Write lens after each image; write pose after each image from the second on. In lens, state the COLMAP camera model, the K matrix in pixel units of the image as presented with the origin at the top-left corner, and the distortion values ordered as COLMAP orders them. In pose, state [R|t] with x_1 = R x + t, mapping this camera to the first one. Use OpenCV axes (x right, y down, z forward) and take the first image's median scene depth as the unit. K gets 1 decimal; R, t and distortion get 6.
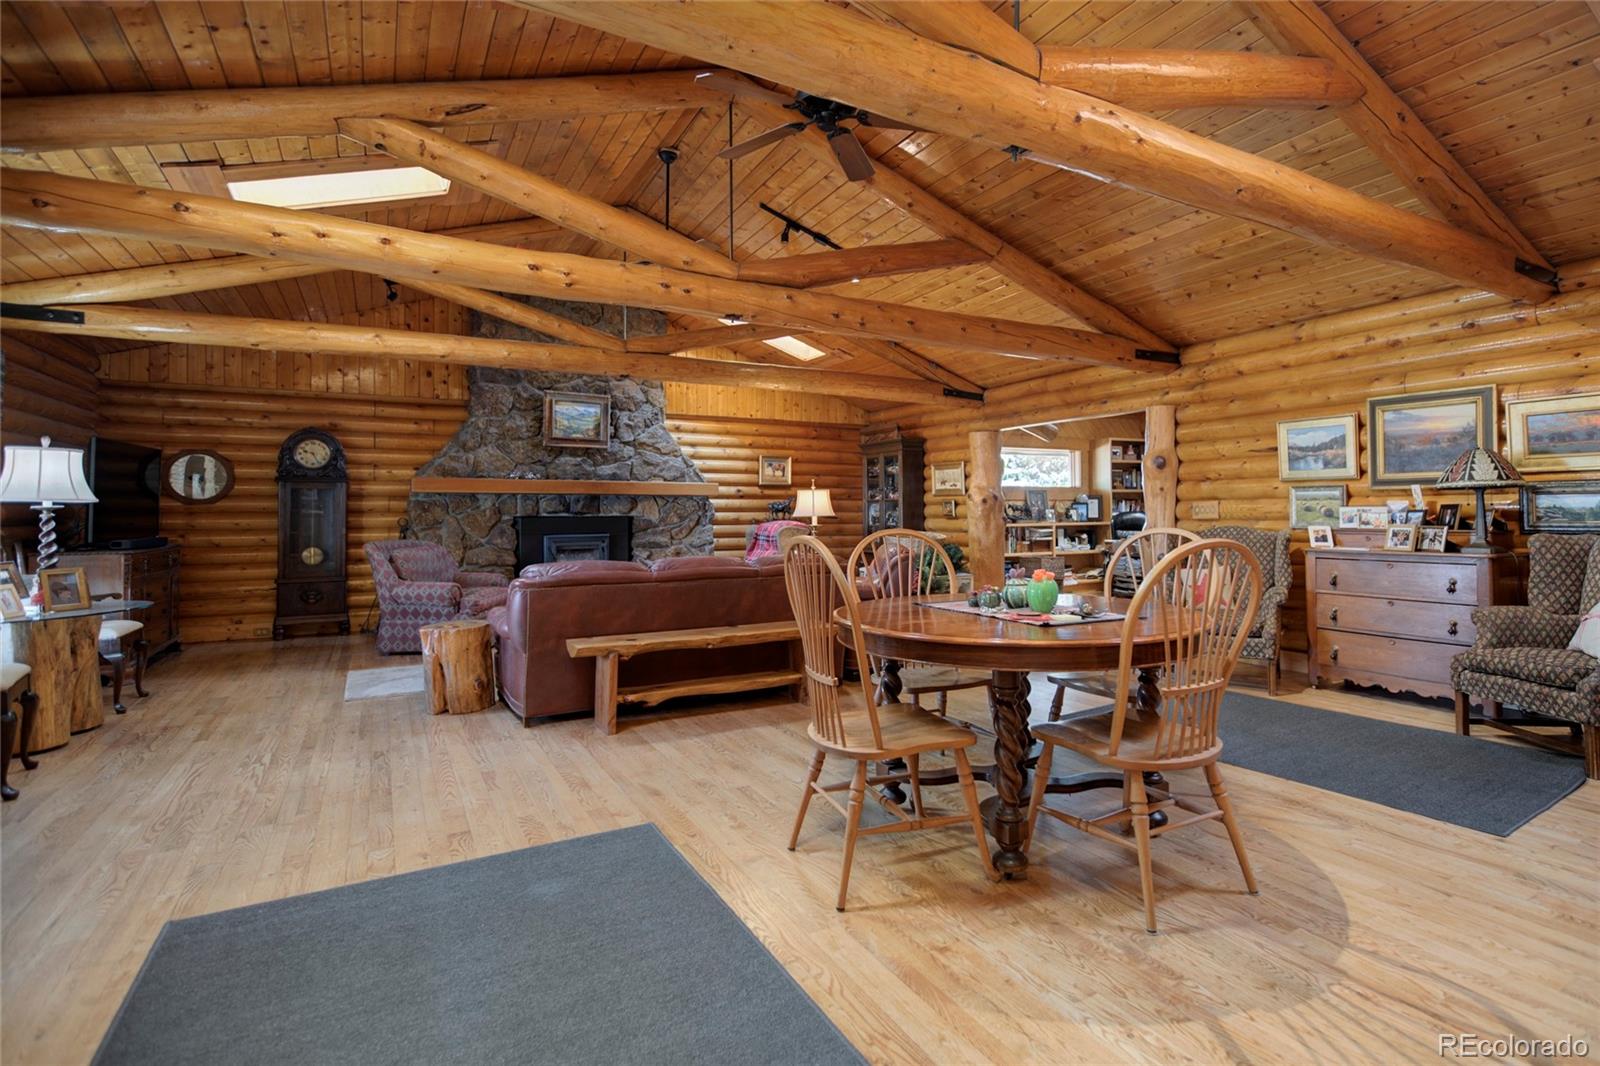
lens RADIAL K [[770.3, 0, 848.4], [0, 770.3, 495.8], [0, 0, 1]] dist [0.000323, 0.000222]
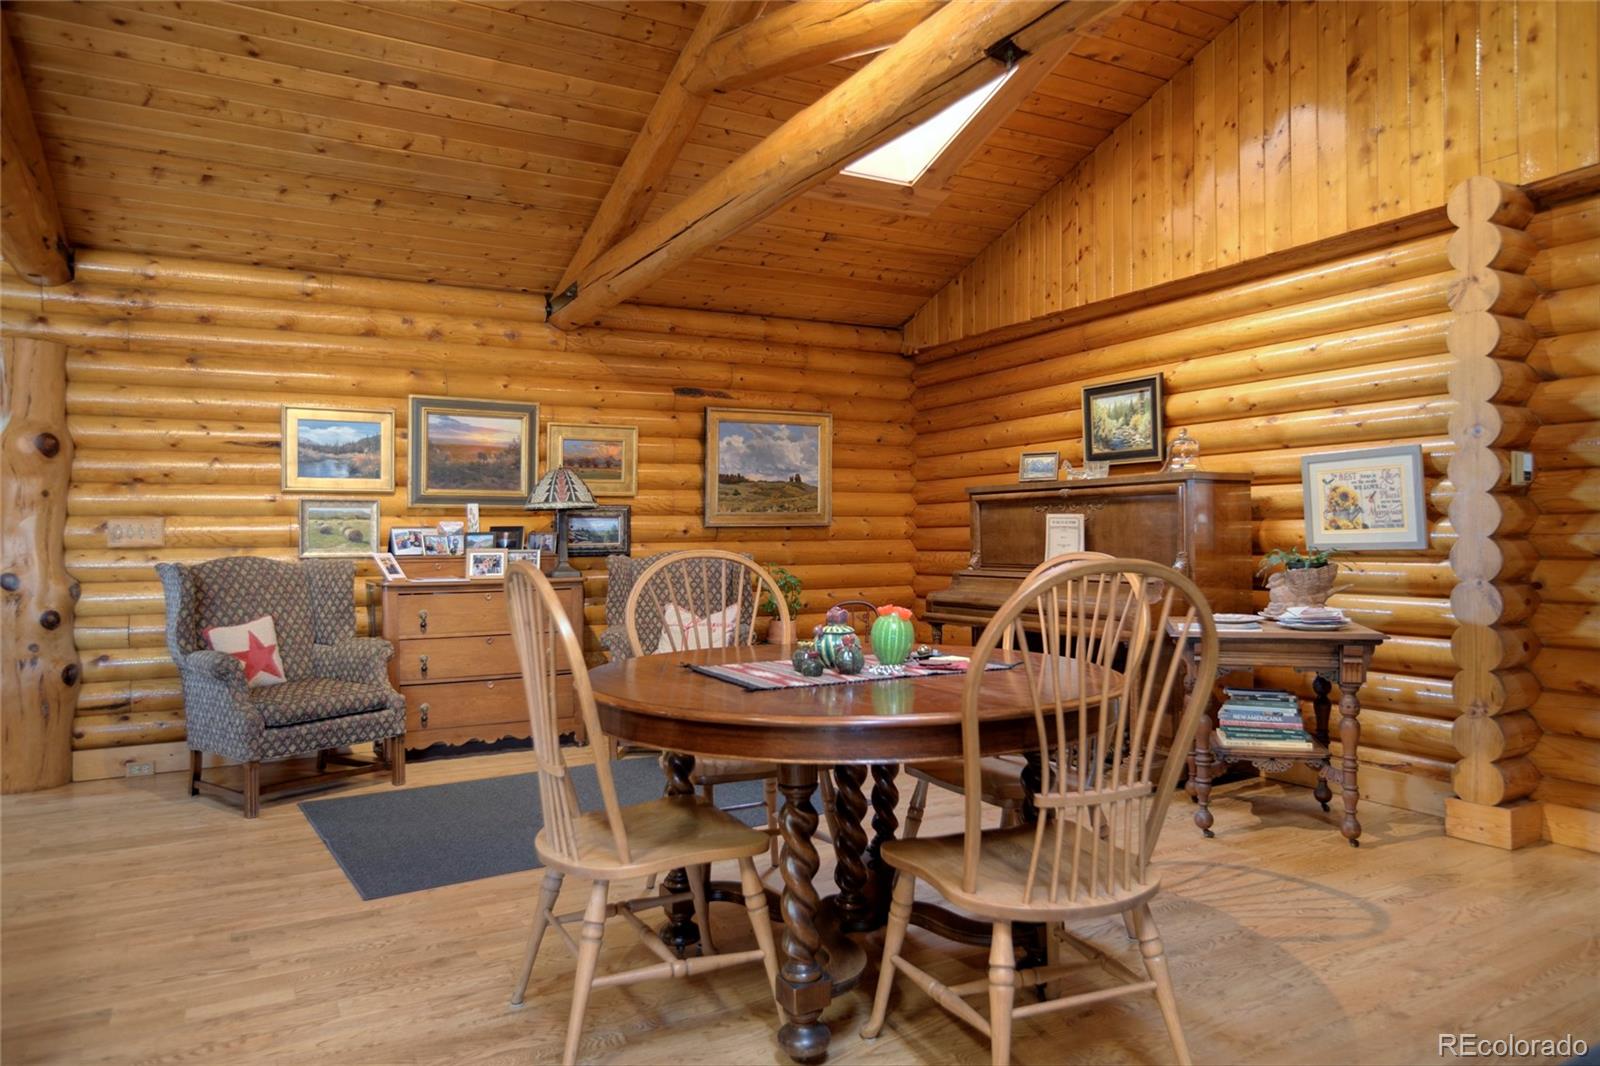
lens RADIAL K [[1027.6, 0, 800.0], [0, 1027.6, 533.0], [0, 0, 1]] dist [-0.002240, -0.000028]
pose [[0.017584, -0.001134, 0.999845, -0.328611], [-0.019593, 0.999807, 0.001479, 0.007722], [-0.999653, -0.019616, 0.017559, 0.471873]]
